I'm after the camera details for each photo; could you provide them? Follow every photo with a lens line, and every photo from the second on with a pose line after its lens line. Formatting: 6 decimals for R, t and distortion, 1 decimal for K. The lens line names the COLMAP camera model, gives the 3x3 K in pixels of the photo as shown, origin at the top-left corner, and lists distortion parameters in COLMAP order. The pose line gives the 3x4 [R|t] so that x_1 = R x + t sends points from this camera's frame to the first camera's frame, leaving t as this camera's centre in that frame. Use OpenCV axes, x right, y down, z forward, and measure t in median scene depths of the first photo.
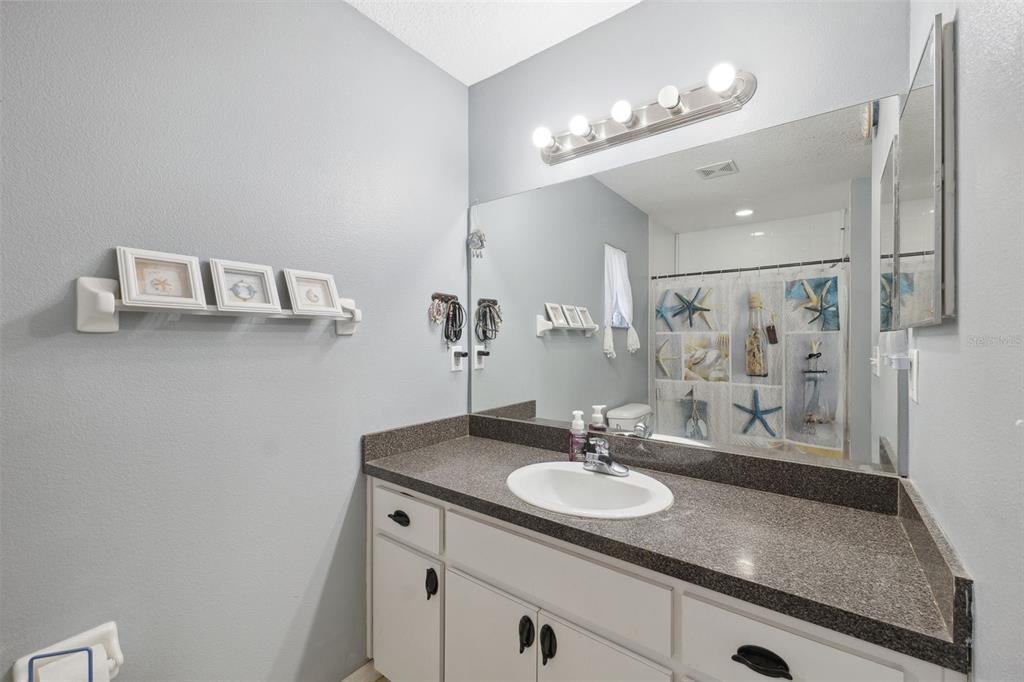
lens RADIAL K [[418.9, 0, 512.0], [0, 418.9, 341.0], [0, 0, 1]] dist [0.000689, 0.000186]
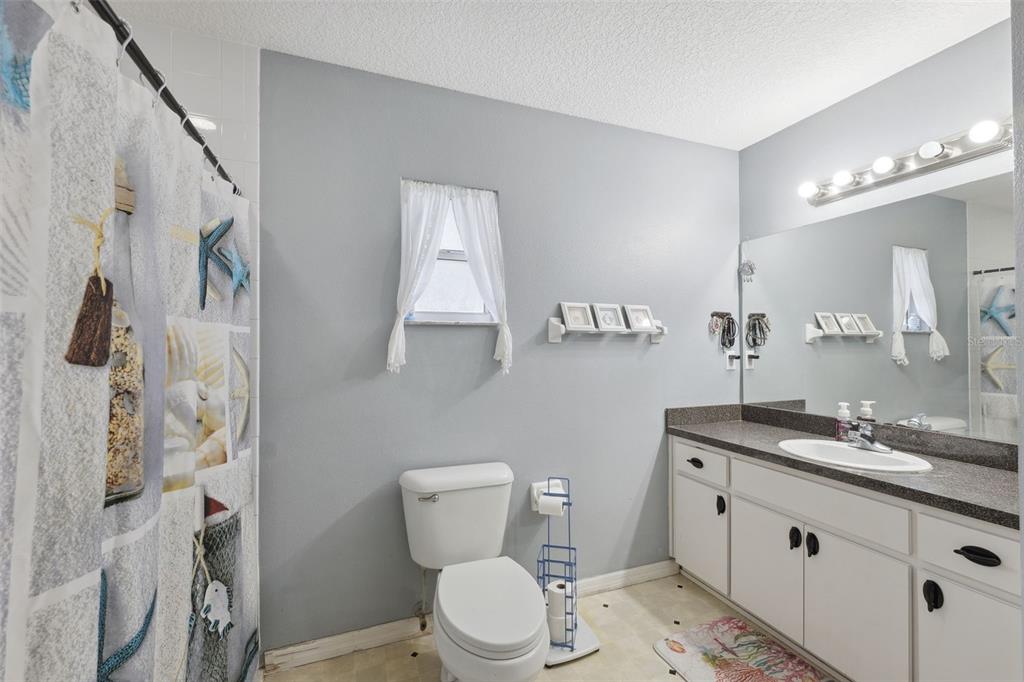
lens RADIAL K [[418.9, 0, 512.0], [0, 418.9, 341.0], [0, 0, 1]] dist [0.000689, 0.000186]
pose [[0.846086, -0.006061, -0.533012, -0.012043], [-0.001421, 0.999906, -0.013625, -0.000004], [0.533044, 0.012286, 0.845998, -0.494863]]
